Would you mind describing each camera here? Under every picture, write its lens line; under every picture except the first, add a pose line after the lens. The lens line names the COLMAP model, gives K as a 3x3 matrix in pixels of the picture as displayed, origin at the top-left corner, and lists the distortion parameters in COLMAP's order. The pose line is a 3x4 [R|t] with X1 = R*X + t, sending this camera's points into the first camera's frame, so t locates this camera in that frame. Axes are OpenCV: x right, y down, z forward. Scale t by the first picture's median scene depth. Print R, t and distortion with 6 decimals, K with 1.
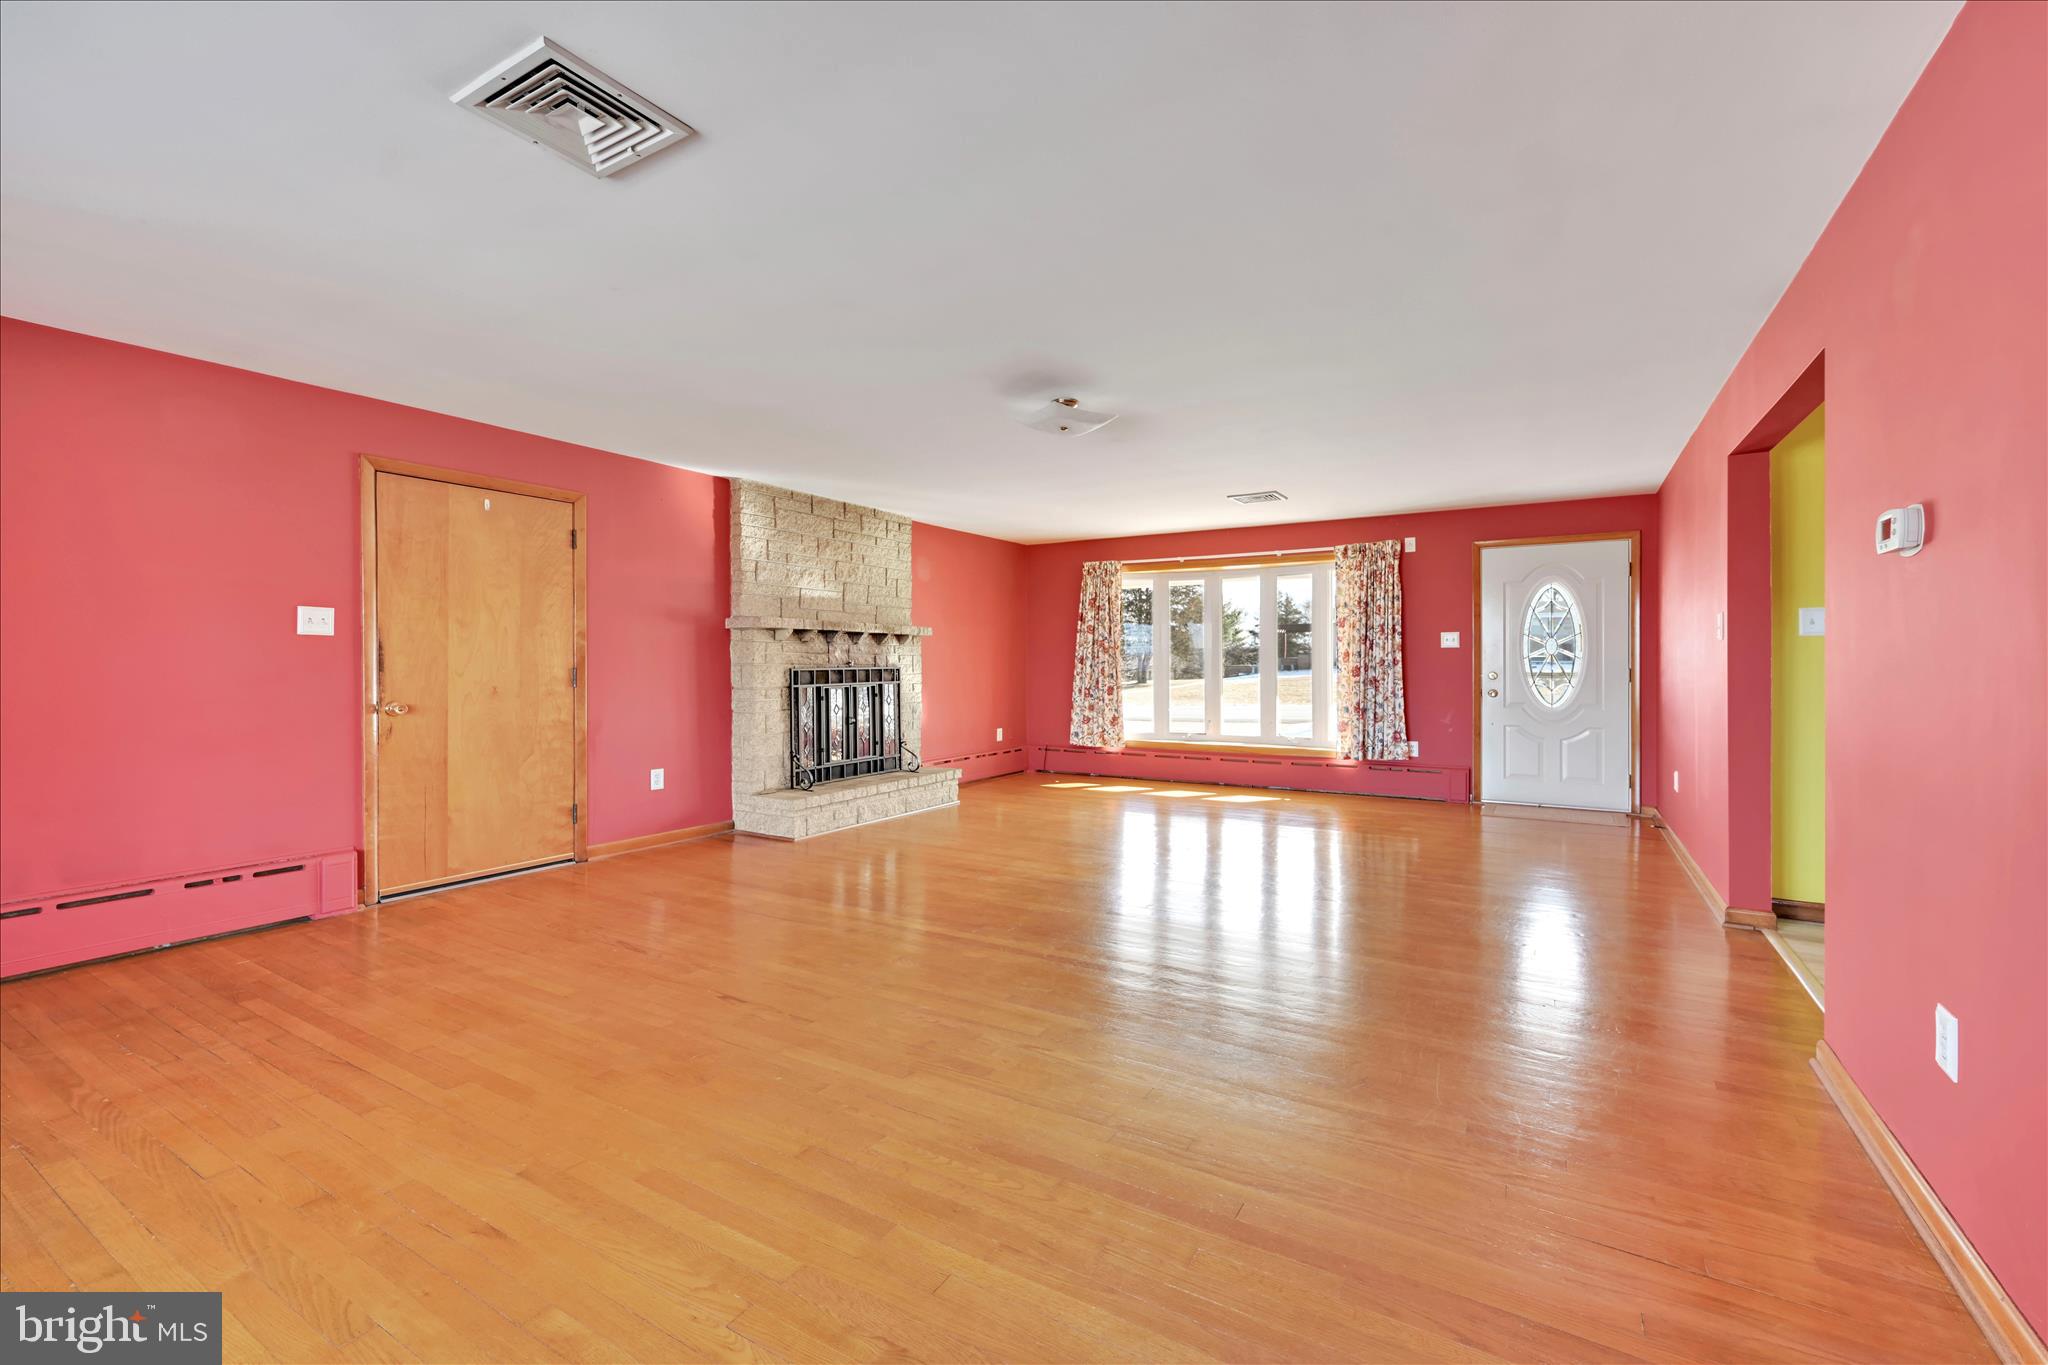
lens RADIAL K [[835.9, 0, 1019.7], [0, 835.9, 665.9], [0, 0, 1]] dist [-0.001473, 0.002327]
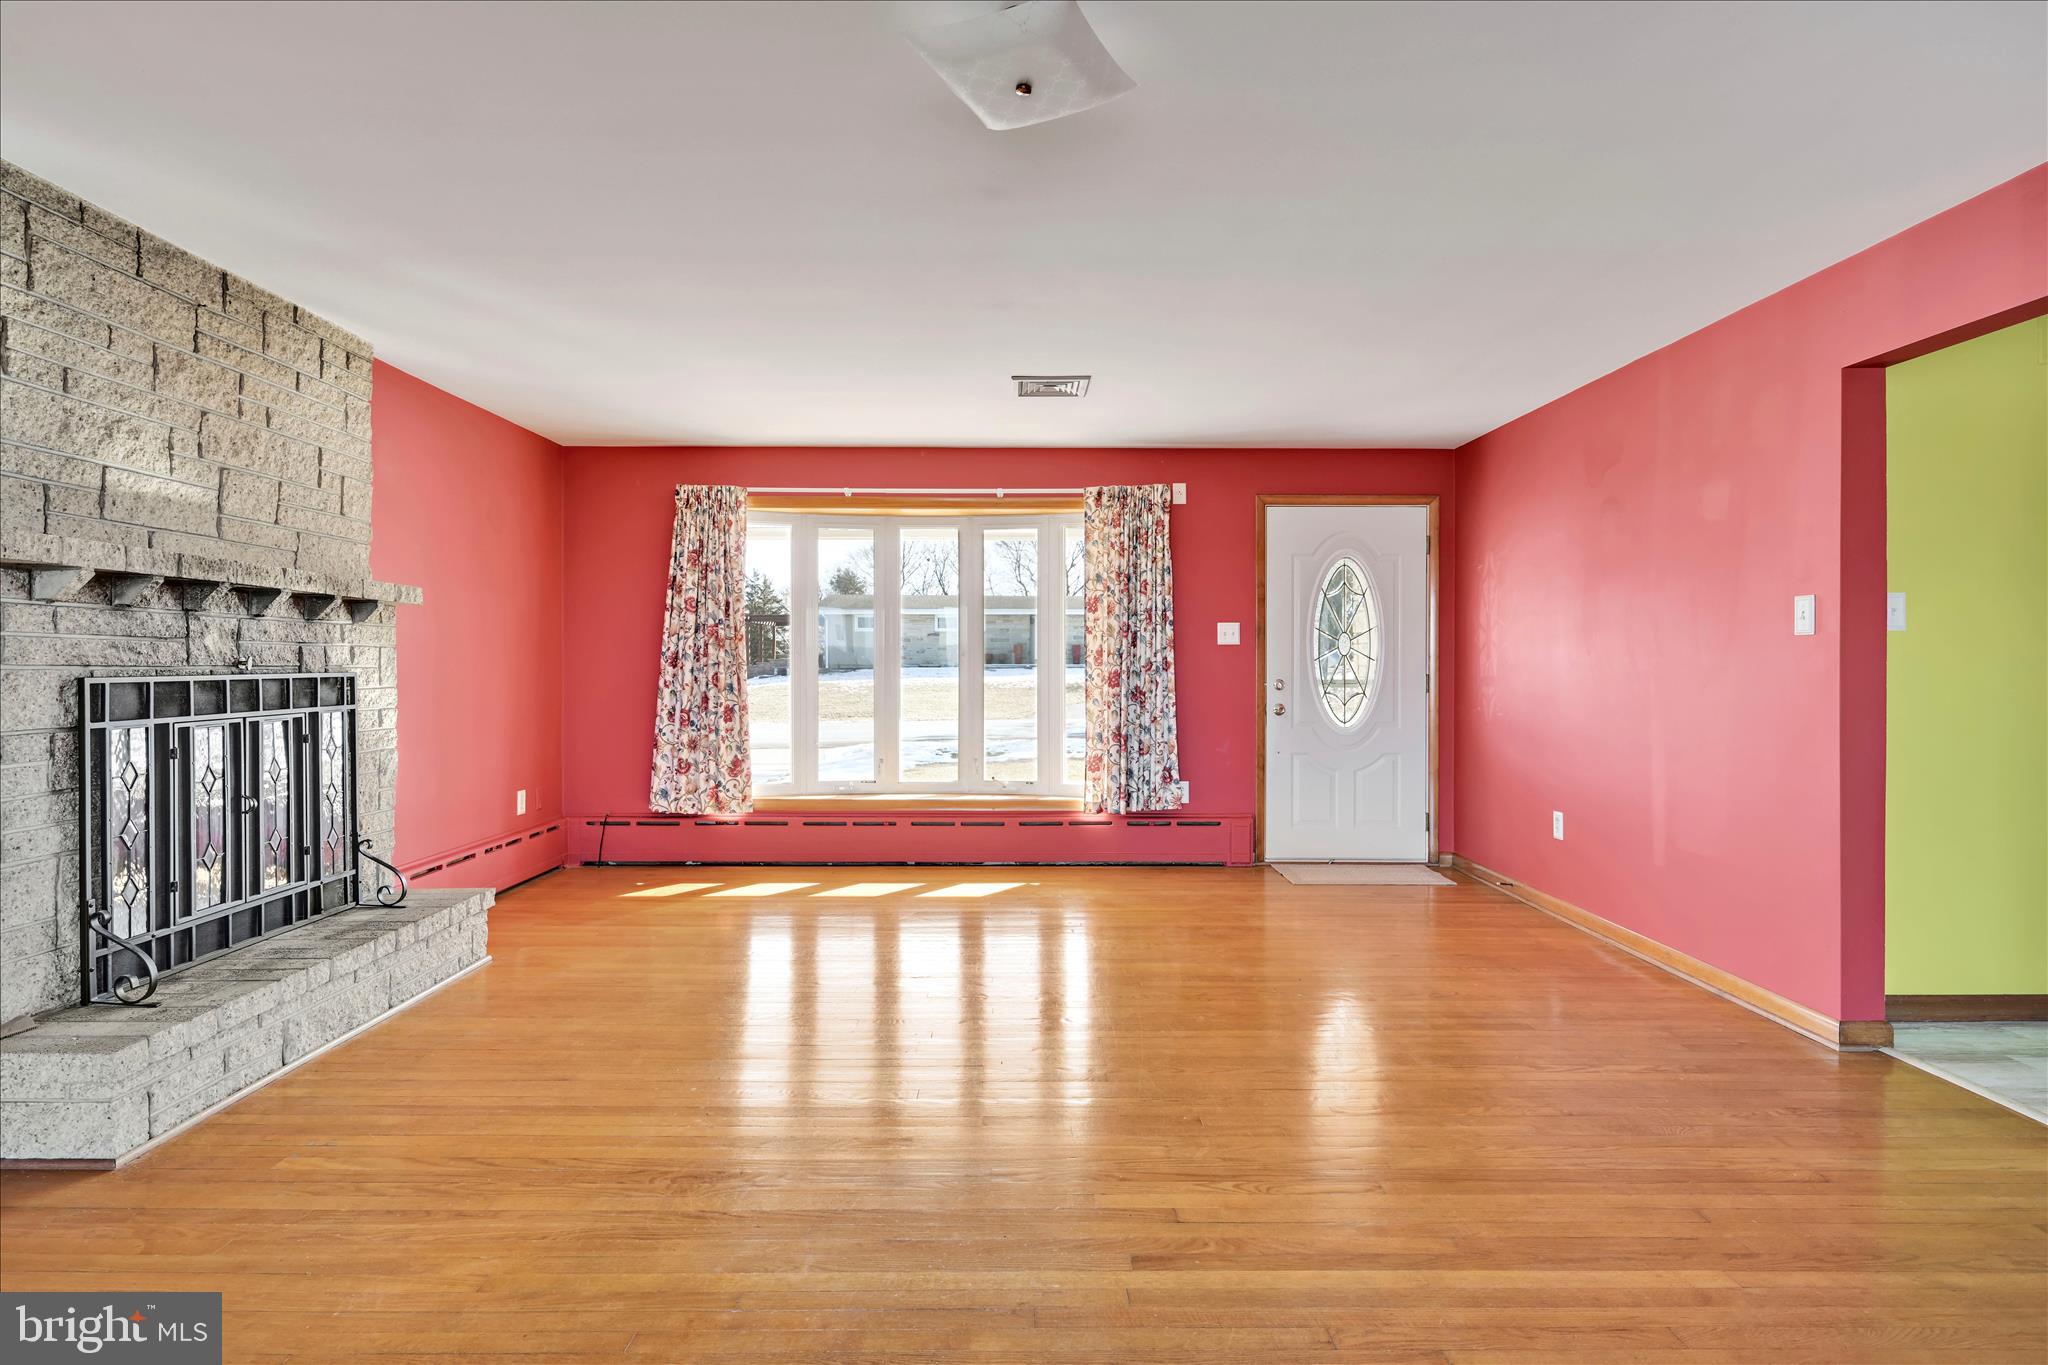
lens RADIAL K [[1099.8, 0, 944.2], [0, 1099.8, 666.9], [0, 0, 1]] dist [-0.003849, 0.000212]
pose [[0.881896, 0.002461, 0.471437, -0.138661], [-0.001588, 0.999996, -0.002250, -0.001044], [-0.471440, 0.001236, 0.881897, 0.328860]]
